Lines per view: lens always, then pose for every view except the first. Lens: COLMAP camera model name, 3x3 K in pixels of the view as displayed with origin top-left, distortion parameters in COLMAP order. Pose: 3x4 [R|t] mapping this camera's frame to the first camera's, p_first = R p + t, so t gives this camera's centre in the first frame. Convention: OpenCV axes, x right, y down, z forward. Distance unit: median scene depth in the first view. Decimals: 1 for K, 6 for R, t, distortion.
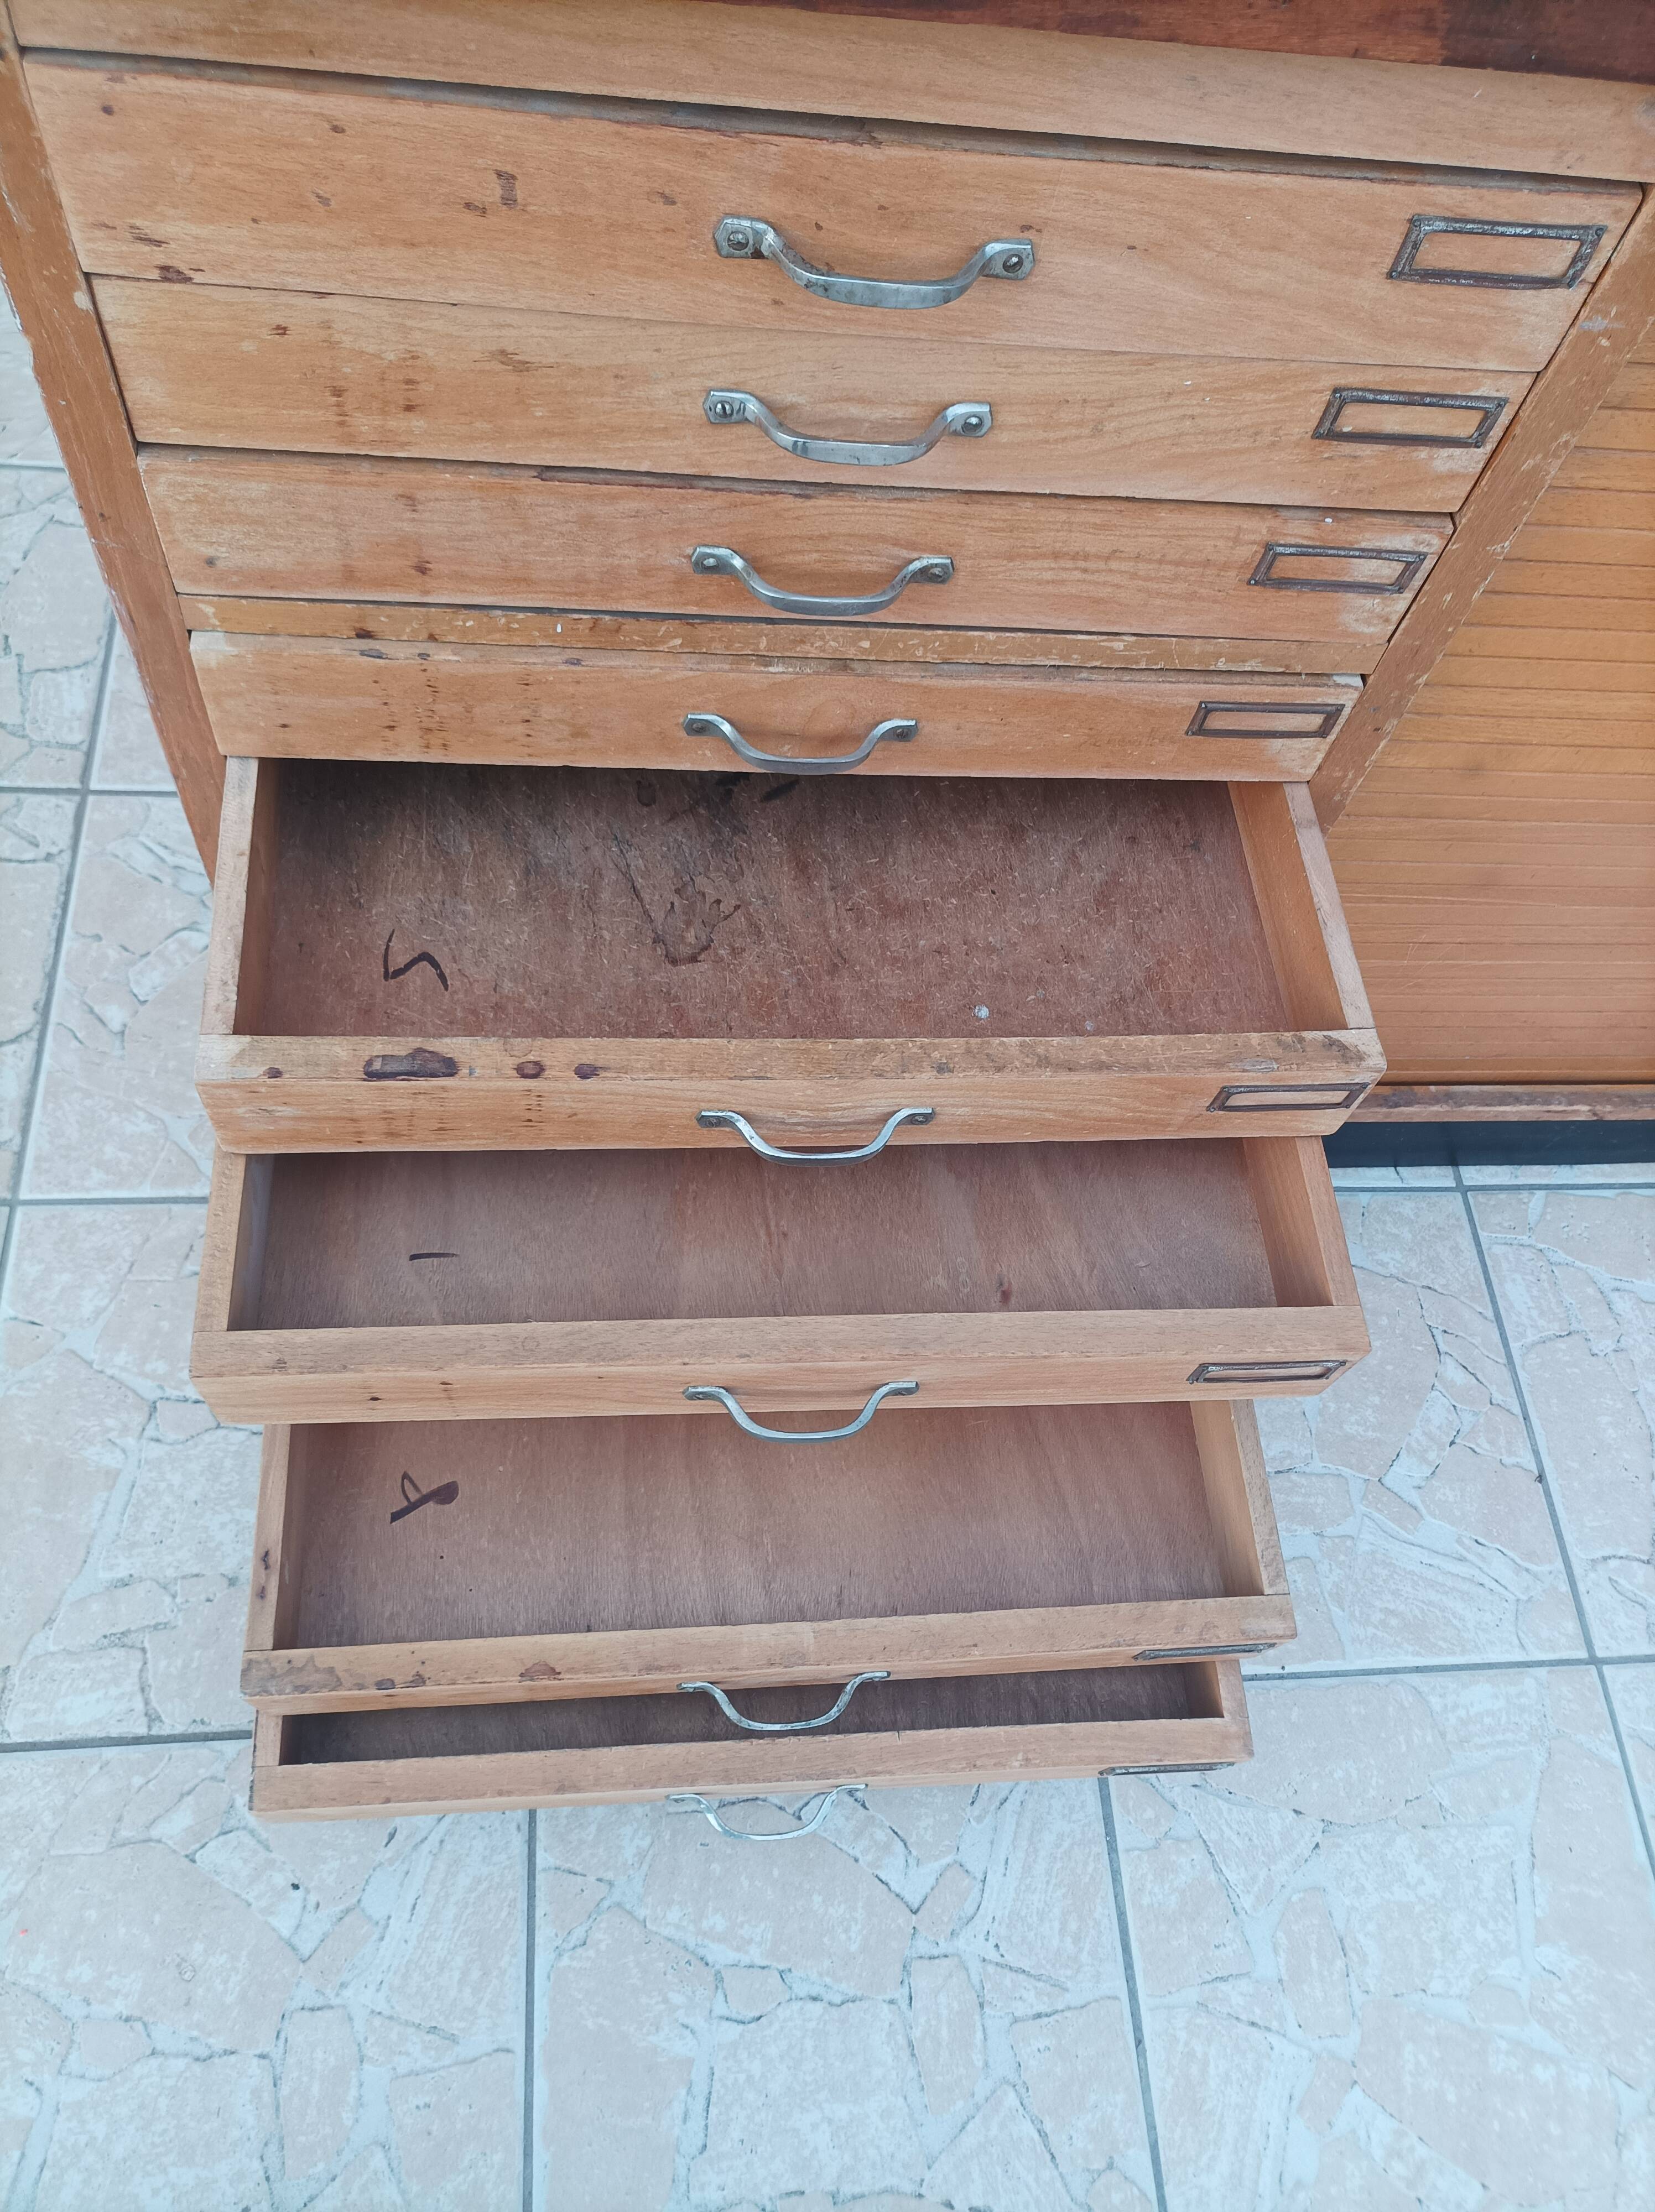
lens RADIAL K [[1640.1, 0, 827.2], [0, 1640.1, 1096.5], [0, 0, 1]] dist [0.025076, -0.021545]
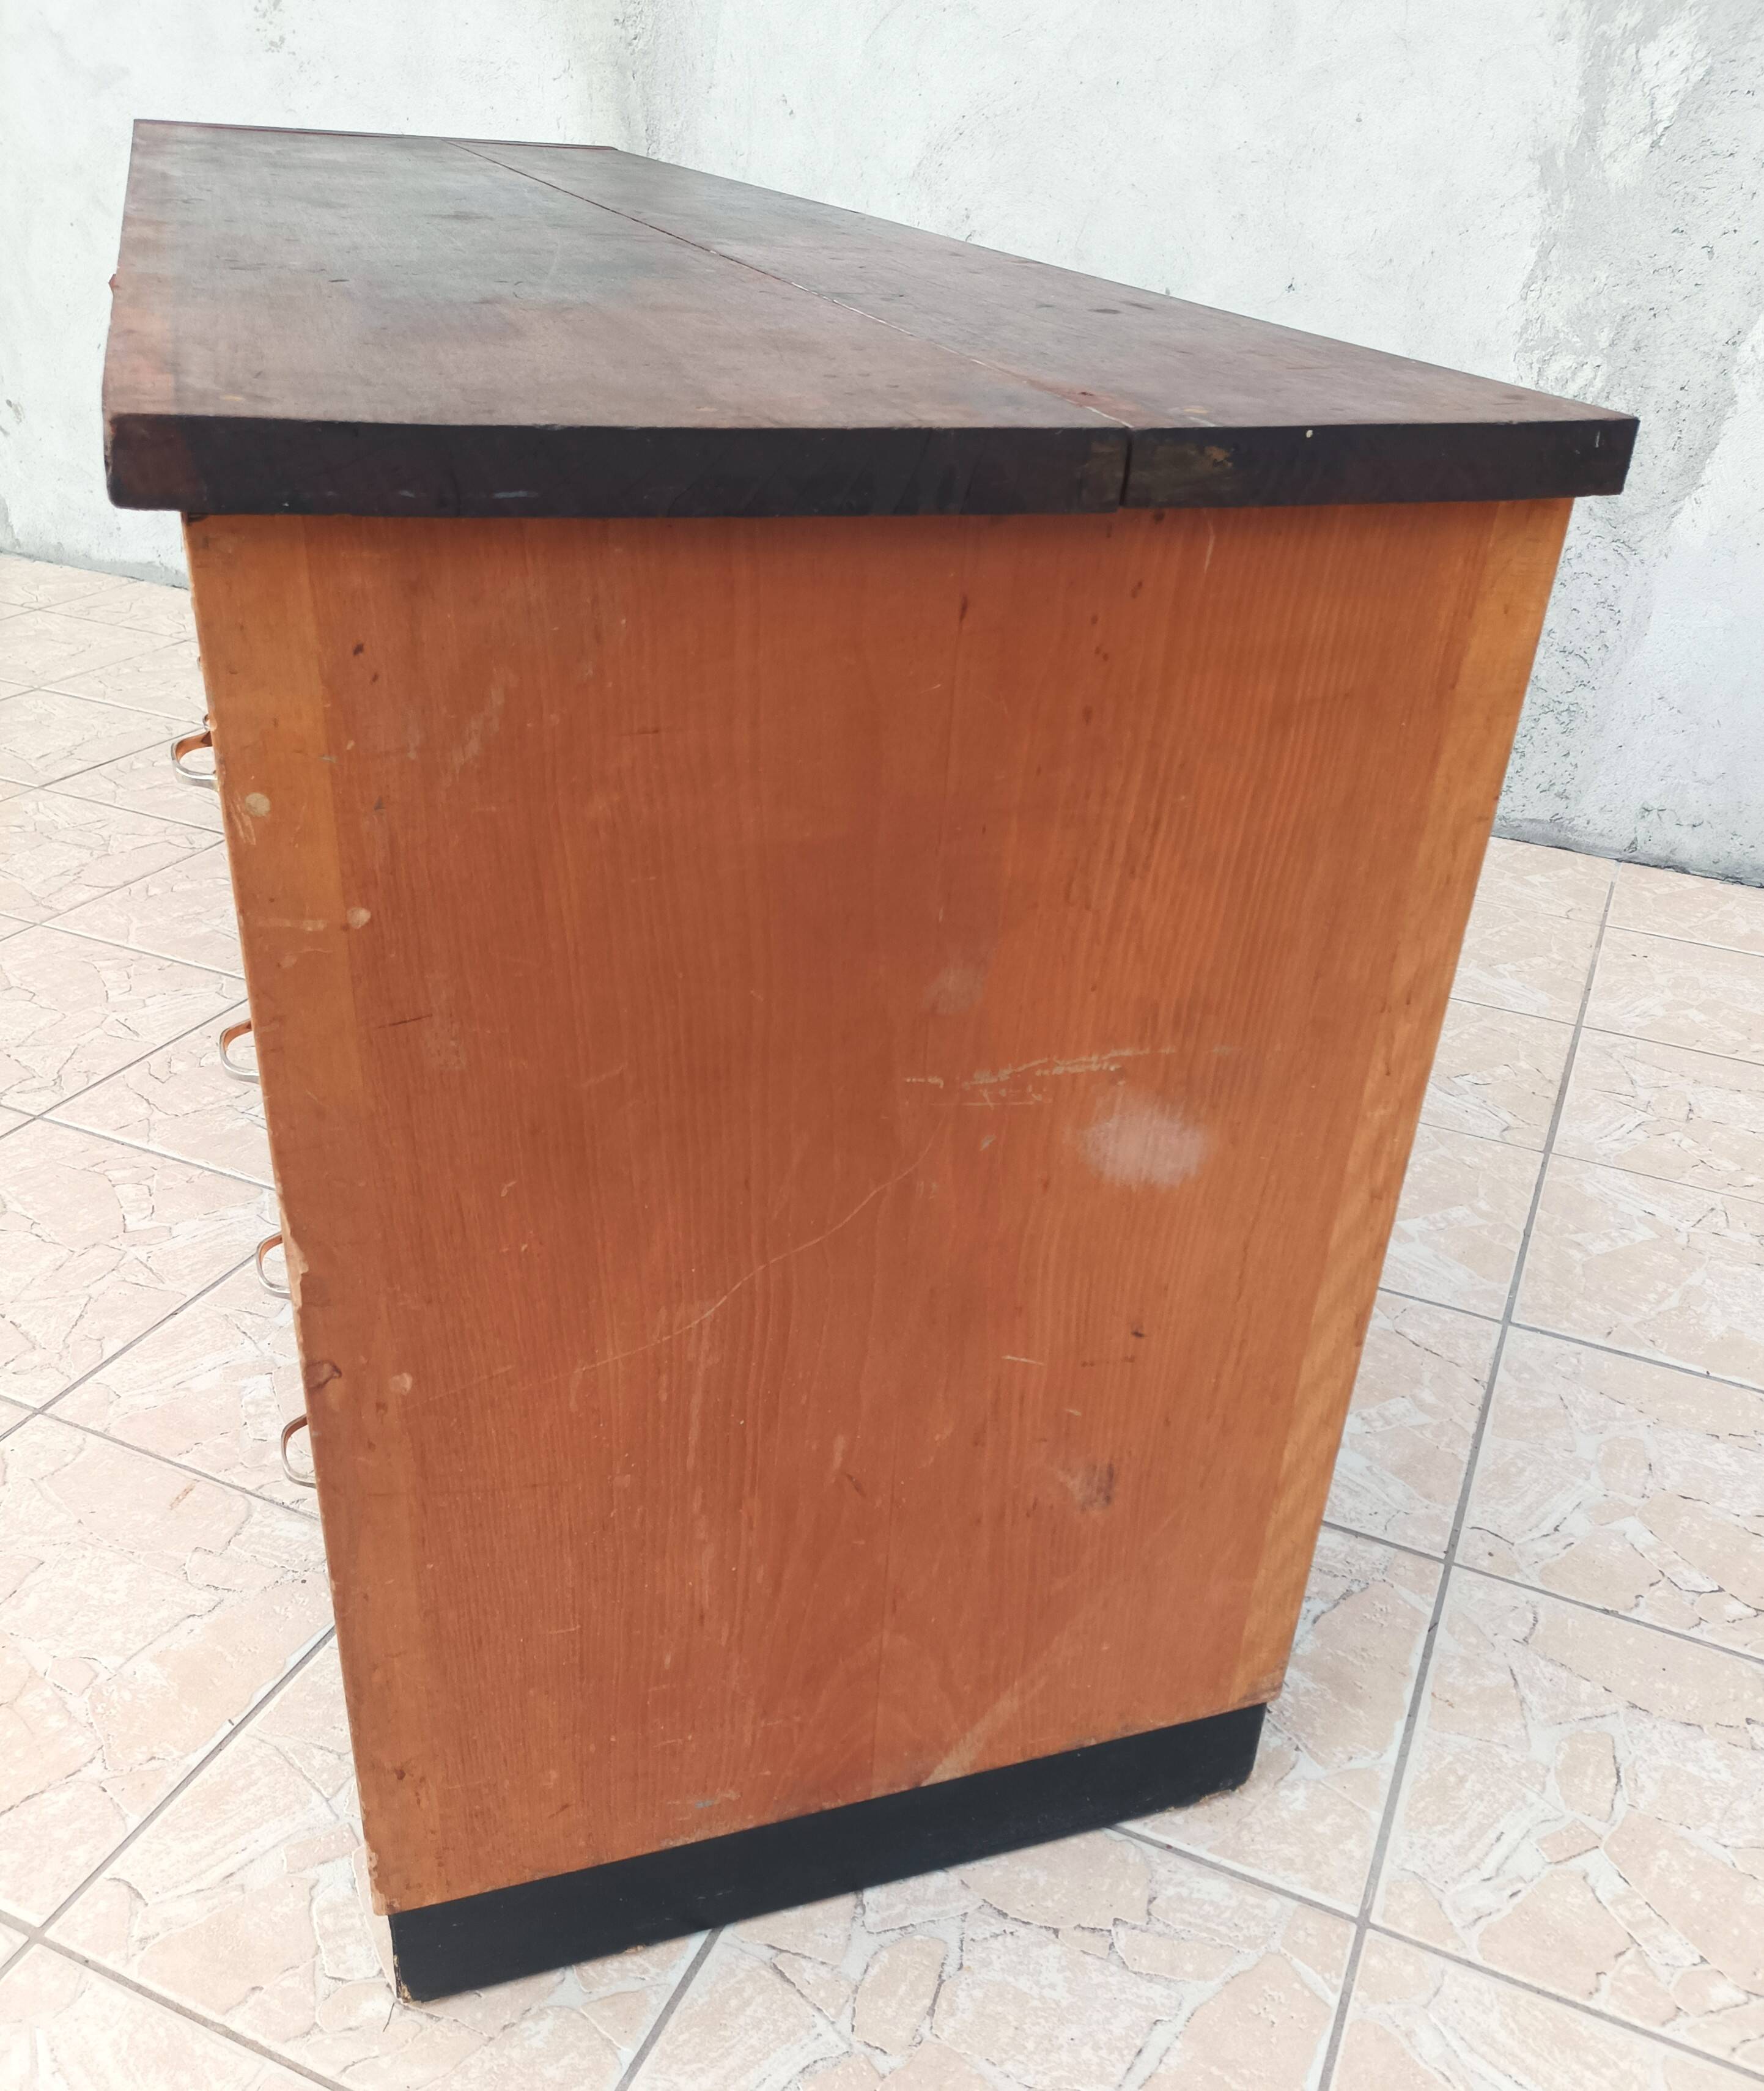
lens RADIAL K [[1795.9, 0, 885.4], [0, 1795.9, 1182.2], [0, 0, 1]] dist [0.024025, -0.014429]
pose [[0.884438, 0.174675, -0.432733, 1.475967], [-0.379918, 0.807995, -0.450340, 0.995415], [0.270983, 0.562701, 0.780984, -0.157471]]
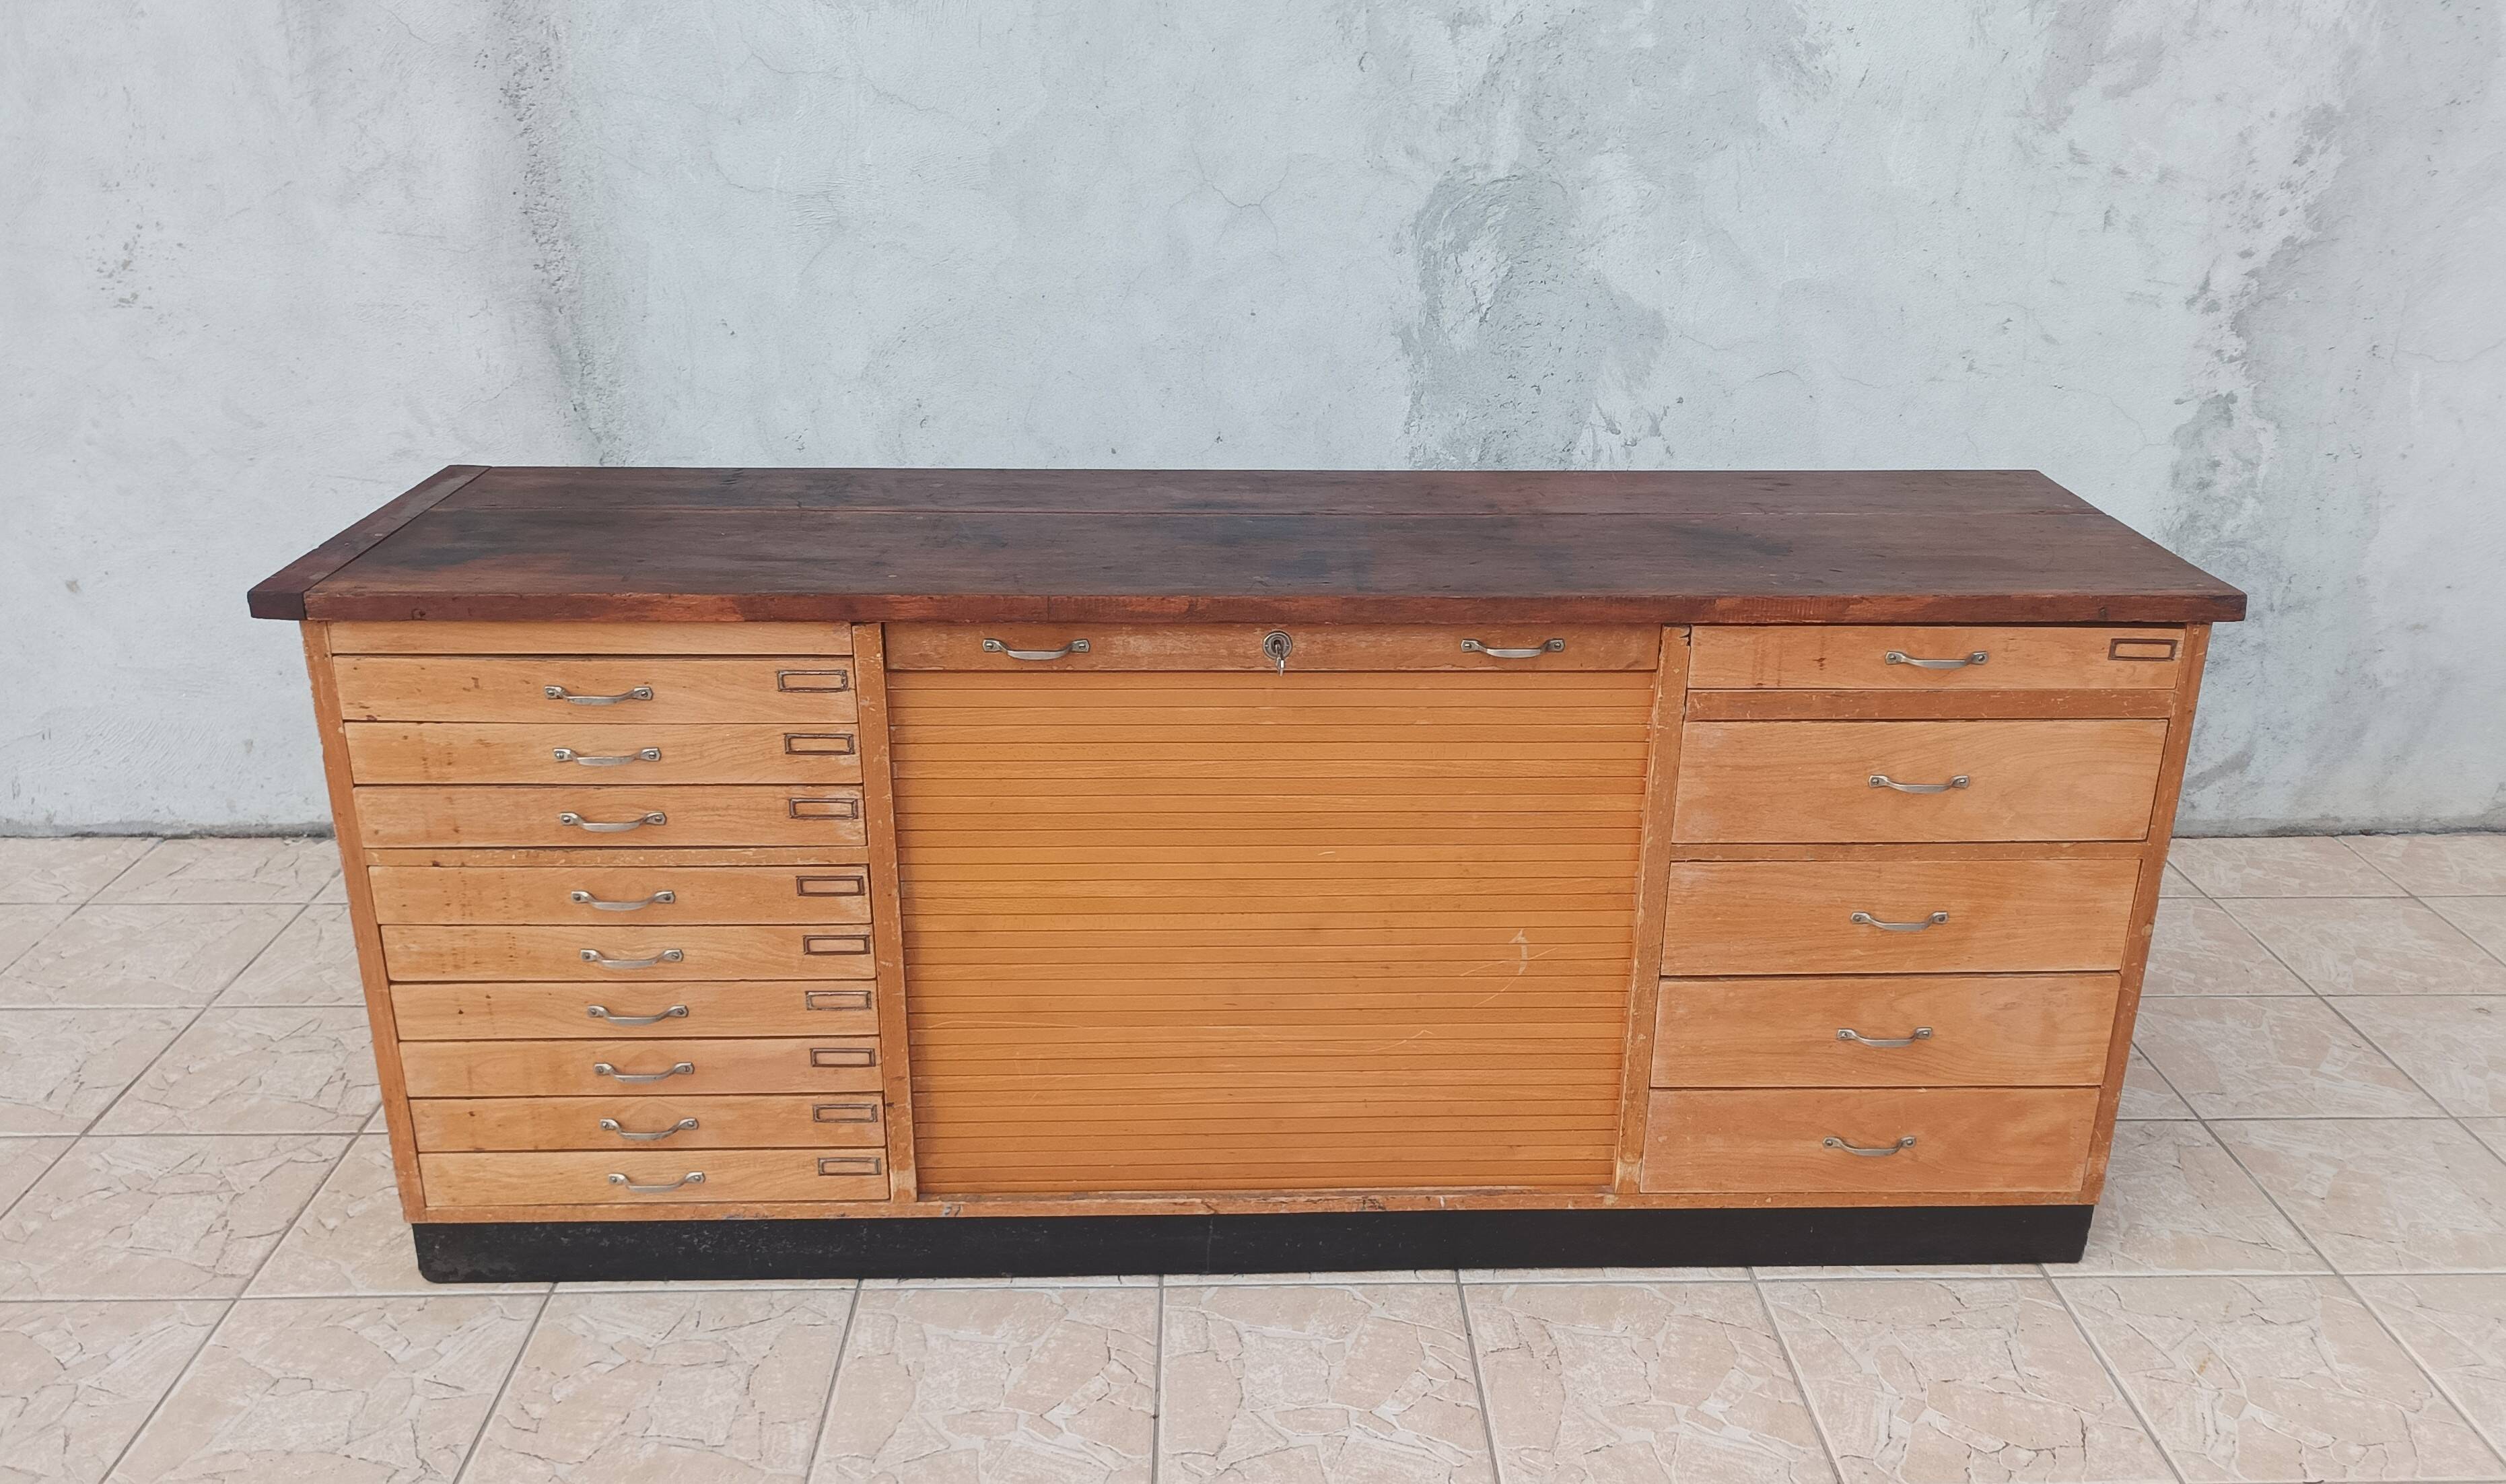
lens RADIAL K [[1966.1, 0, 1284.8], [0, 1966.1, 772.3], [0, 0, 1]] dist [0.035002, -0.026547]
pose [[0.993090, -0.092533, -0.072180, 0.920847], [0.024614, 0.765609, -0.642835, 1.180140], [0.114745, 0.636617, 0.762596, -0.921942]]
